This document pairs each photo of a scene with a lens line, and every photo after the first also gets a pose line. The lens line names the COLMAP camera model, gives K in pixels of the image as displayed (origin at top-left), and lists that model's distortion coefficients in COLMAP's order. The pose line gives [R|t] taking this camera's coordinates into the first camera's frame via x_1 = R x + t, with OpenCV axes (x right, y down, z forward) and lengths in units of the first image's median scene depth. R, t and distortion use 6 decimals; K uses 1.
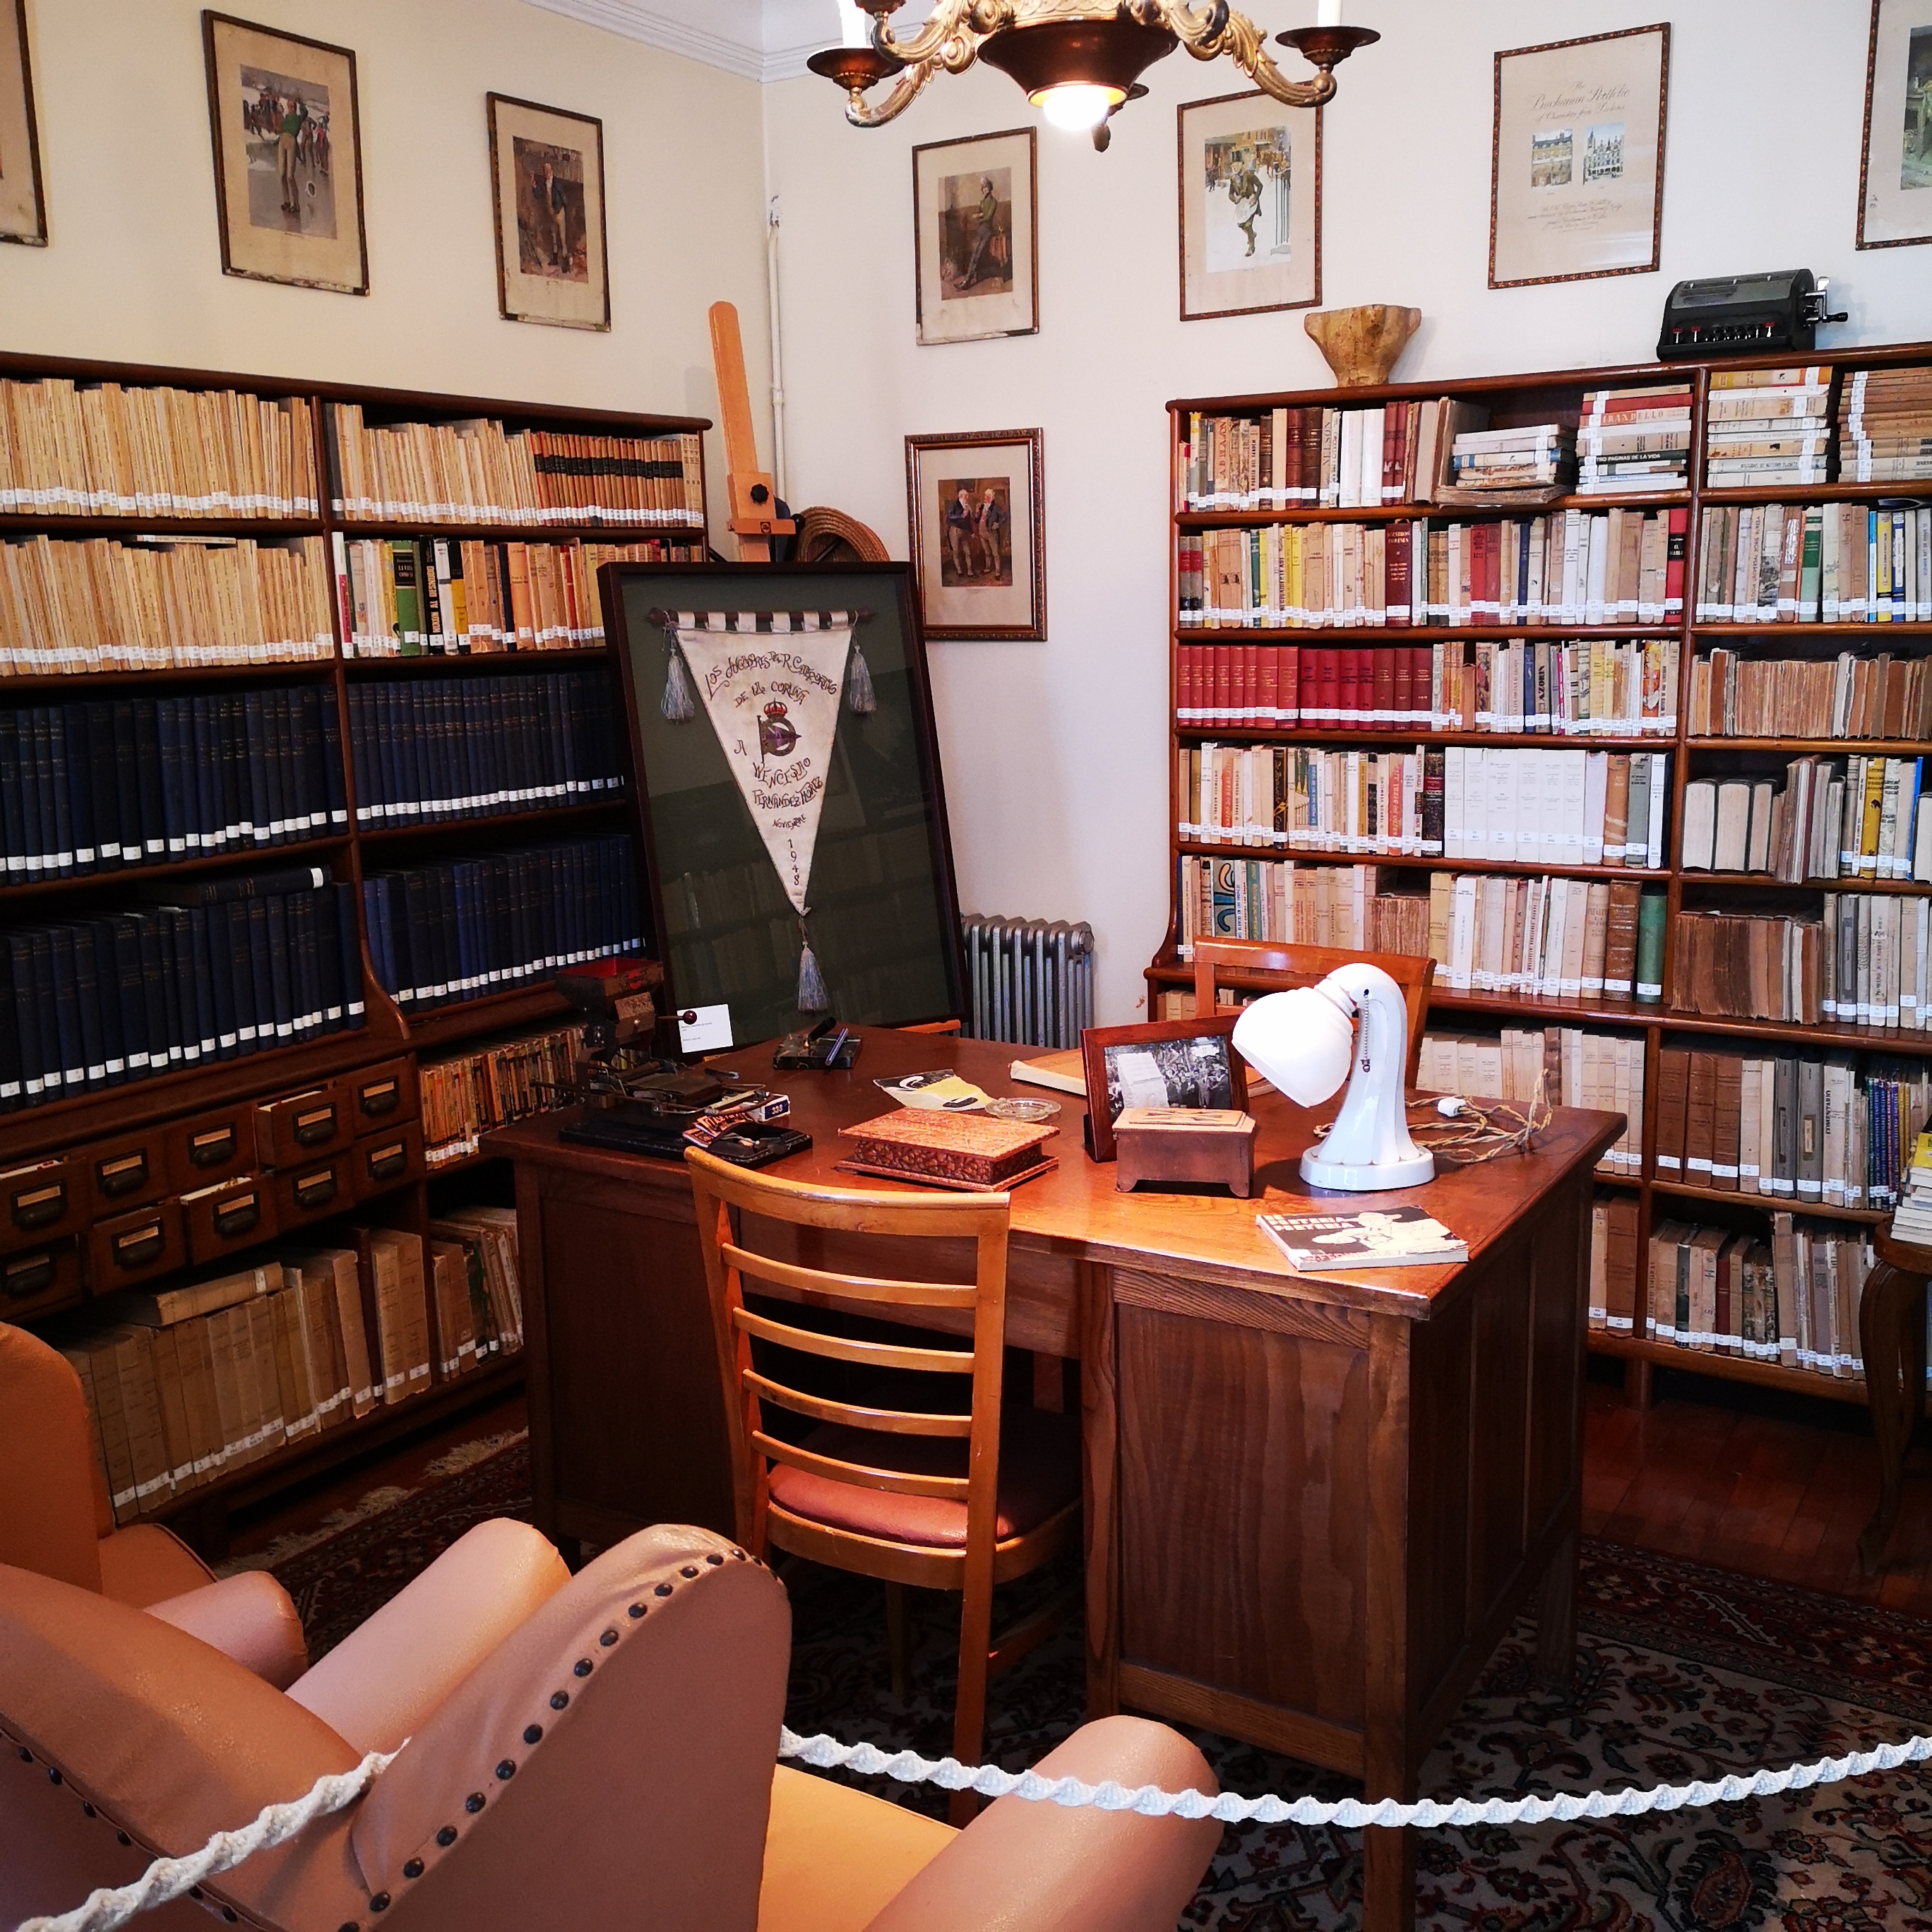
lens RADIAL K [[1986.3, 0, 962.2], [0, 1986.3, 968.5], [0, 0, 1]] dist [0.045339, 0.000000]
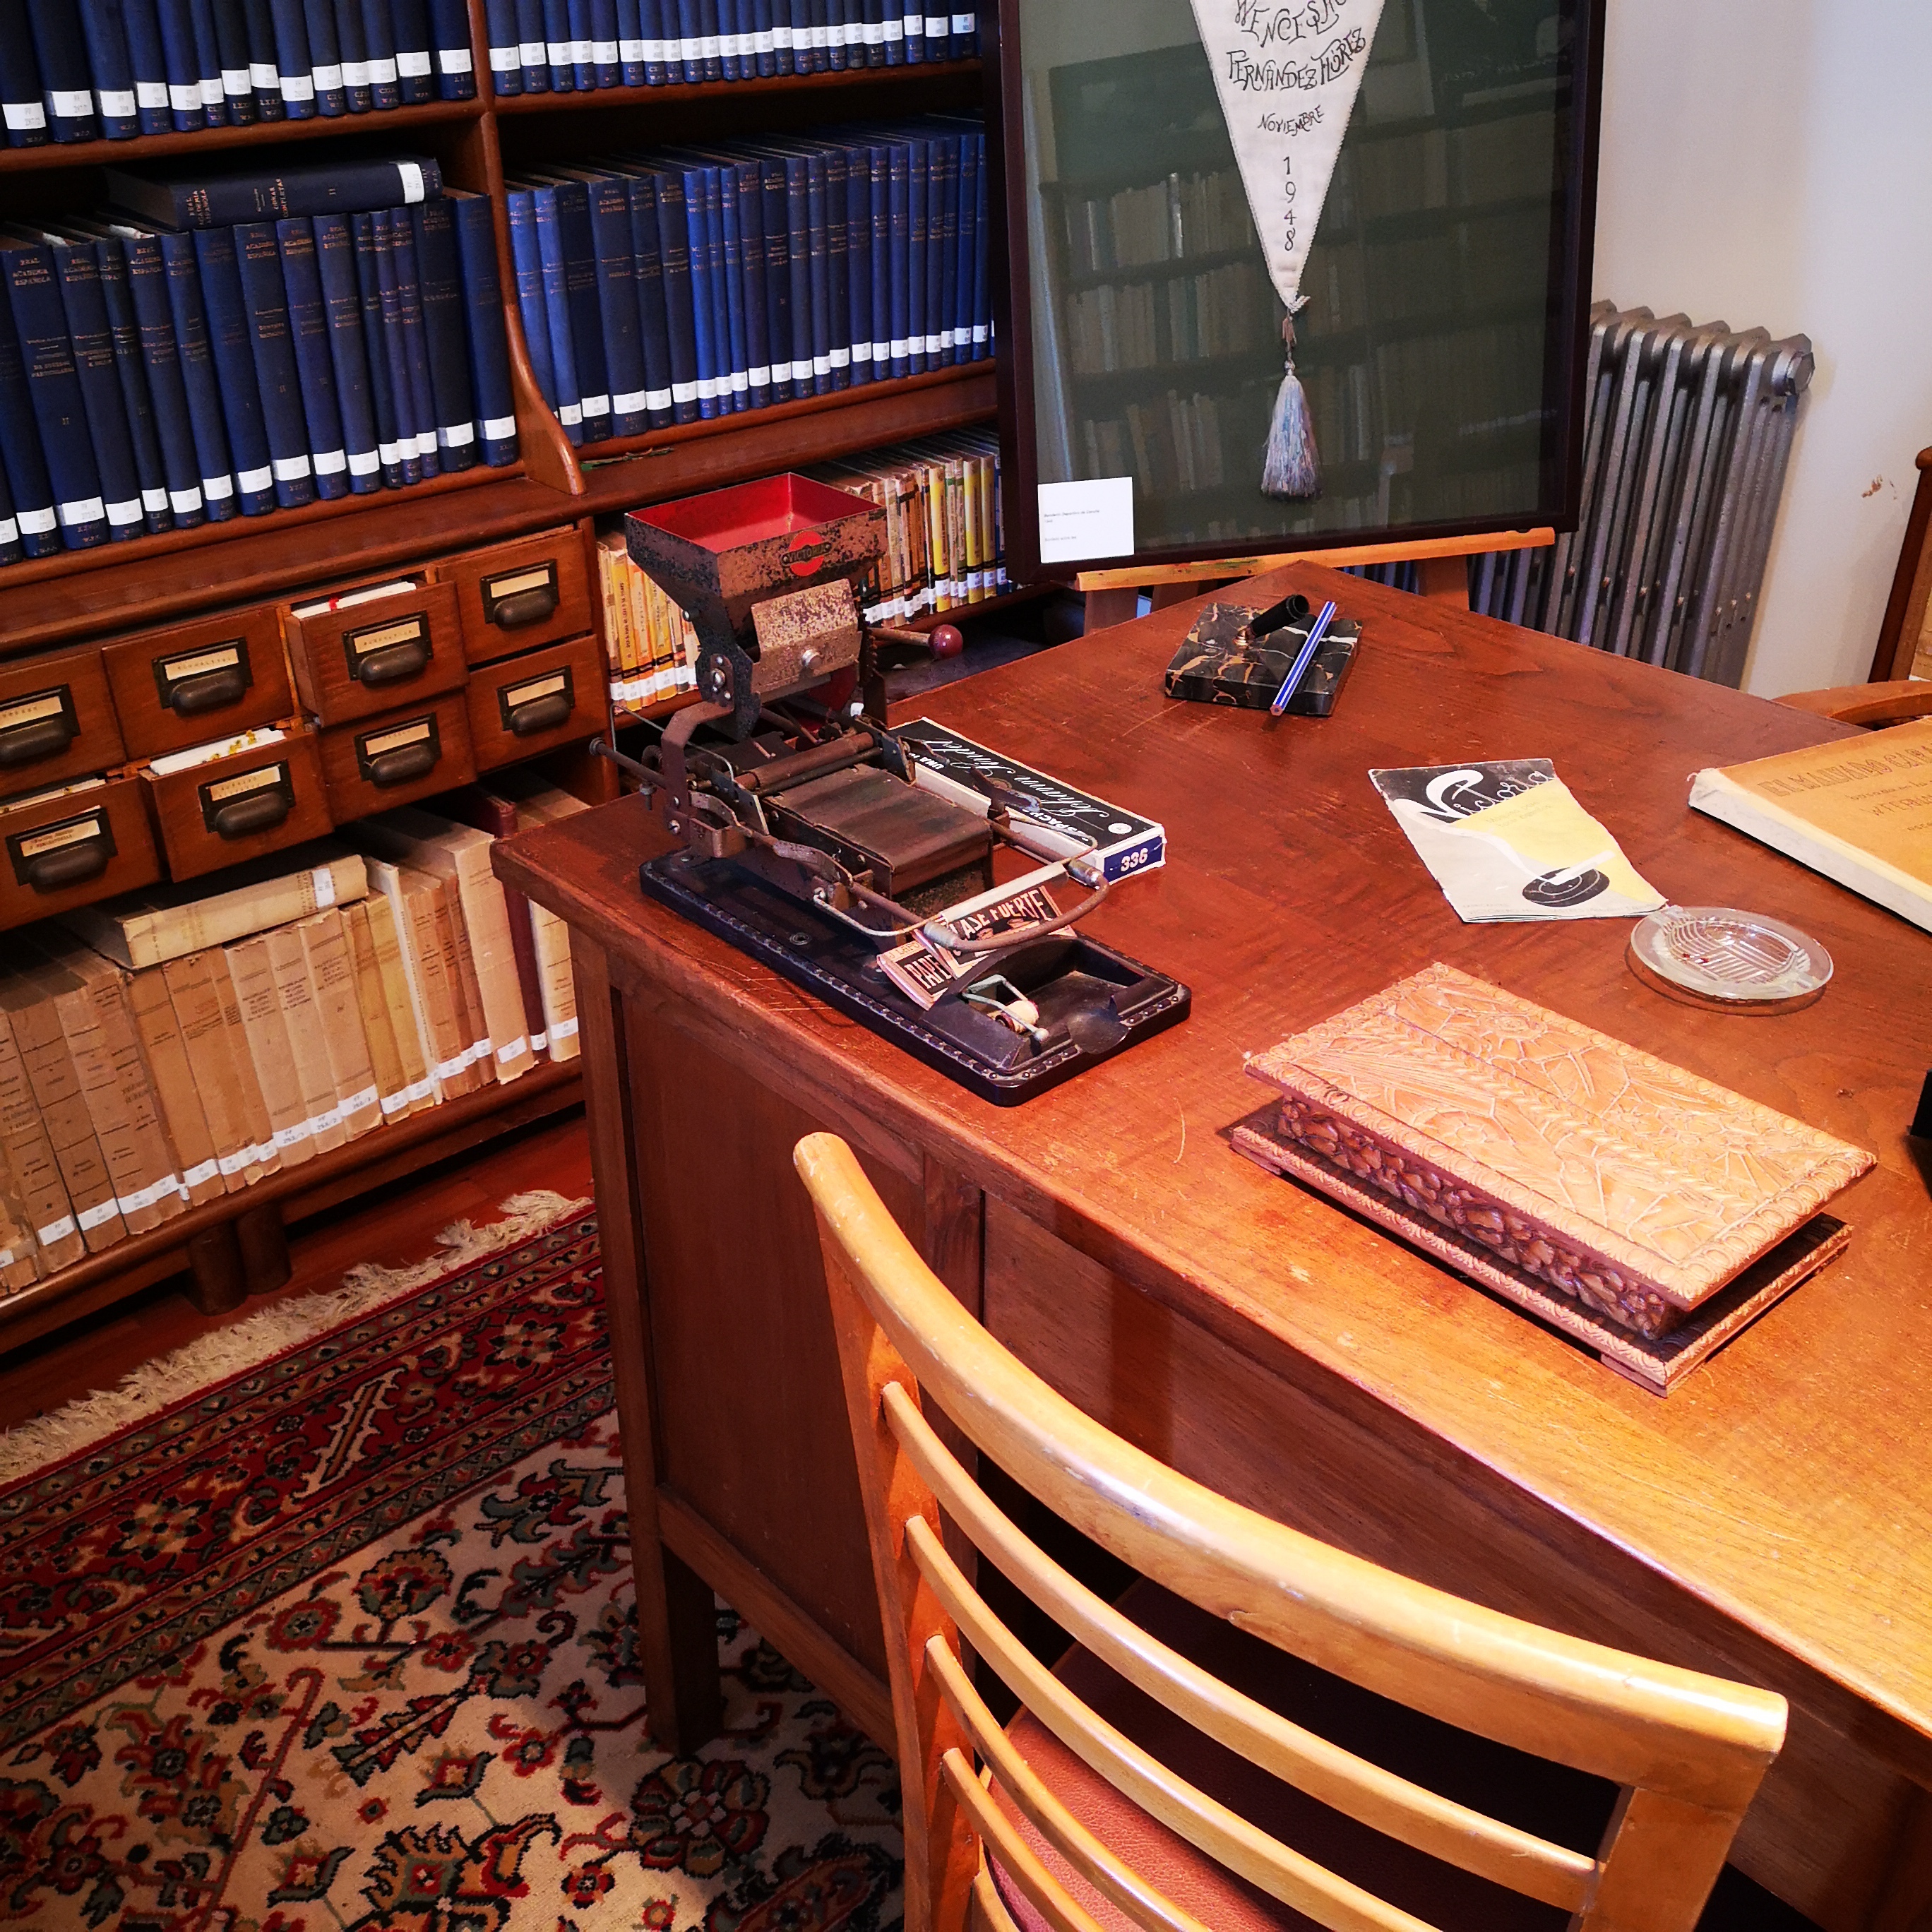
lens RADIAL K [[1986.3, 0, 970.4], [0, 1986.3, 963.7], [0, 0, 1]] dist [0.045339, 0.000000]
pose [[0.965895, 0.150438, -0.210747, -0.025641], [-0.071531, 0.937262, 0.341207, -0.043604], [0.248856, -0.314496, 0.916059, 0.464362]]
